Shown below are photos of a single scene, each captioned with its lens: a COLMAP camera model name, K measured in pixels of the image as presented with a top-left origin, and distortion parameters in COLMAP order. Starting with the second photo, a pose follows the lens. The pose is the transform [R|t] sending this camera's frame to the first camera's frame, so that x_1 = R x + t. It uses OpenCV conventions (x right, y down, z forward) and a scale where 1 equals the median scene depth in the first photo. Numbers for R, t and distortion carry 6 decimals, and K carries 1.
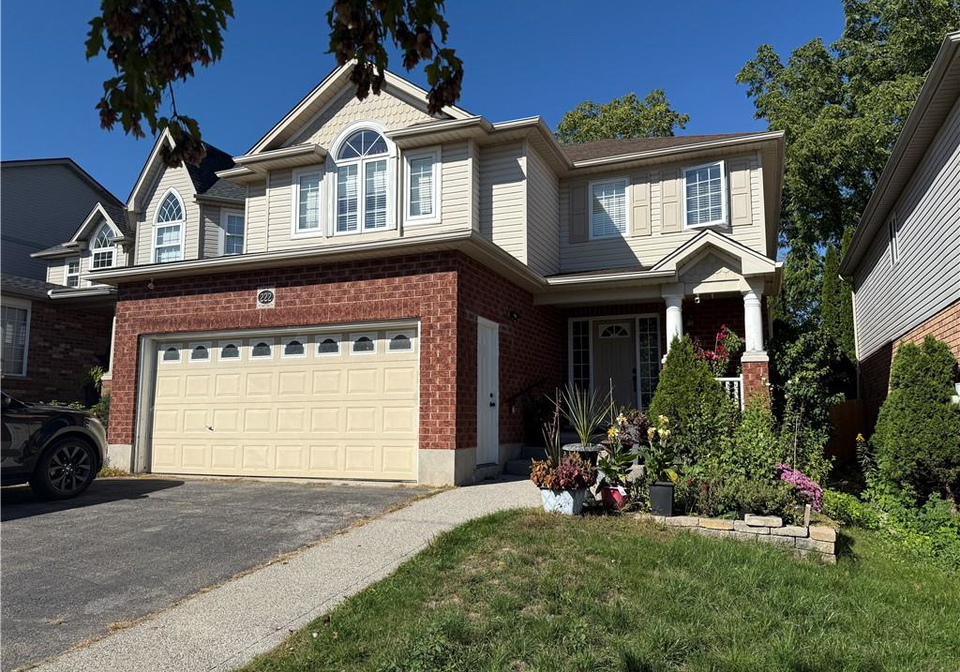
lens RADIAL K [[671.9, 0, 480.8], [0, 671.9, 346.9], [0, 0, 1]] dist [0.116798, -0.160372]
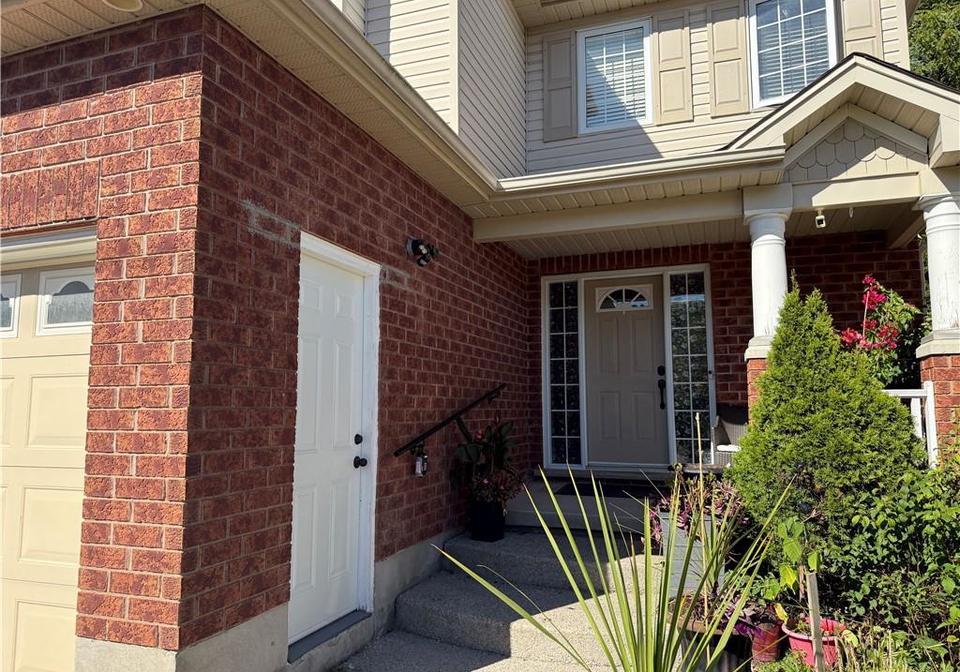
lens RADIAL K [[671.9, 0, 480.8], [0, 671.9, 346.9], [0, 0, 1]] dist [0.116798, -0.160372]
pose [[0.998848, -0.002506, 0.047916, 0.063975], [0.001839, 0.999901, 0.013963, 0.009924], [-0.047947, -0.013859, 0.998754, 0.536970]]
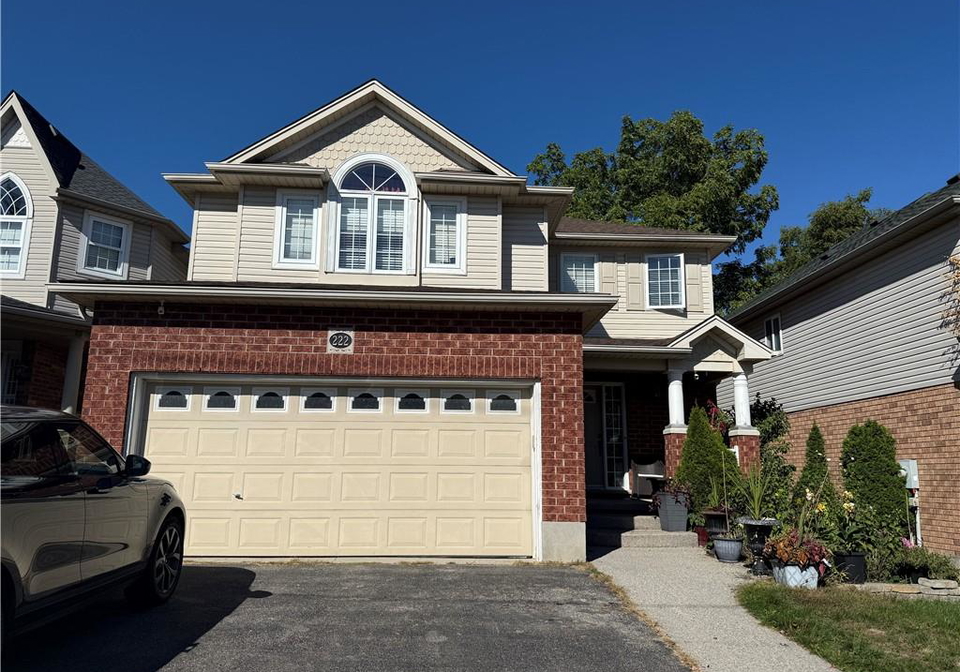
lens RADIAL K [[671.9, 0, 480.8], [0, 671.9, 346.9], [0, 0, 1]] dist [0.116798, -0.160372]
pose [[0.904080, 0.087704, 0.418266, -0.461320], [-0.056862, 0.994700, -0.085665, -0.002217], [-0.423563, 0.053665, 0.904276, 0.142977]]
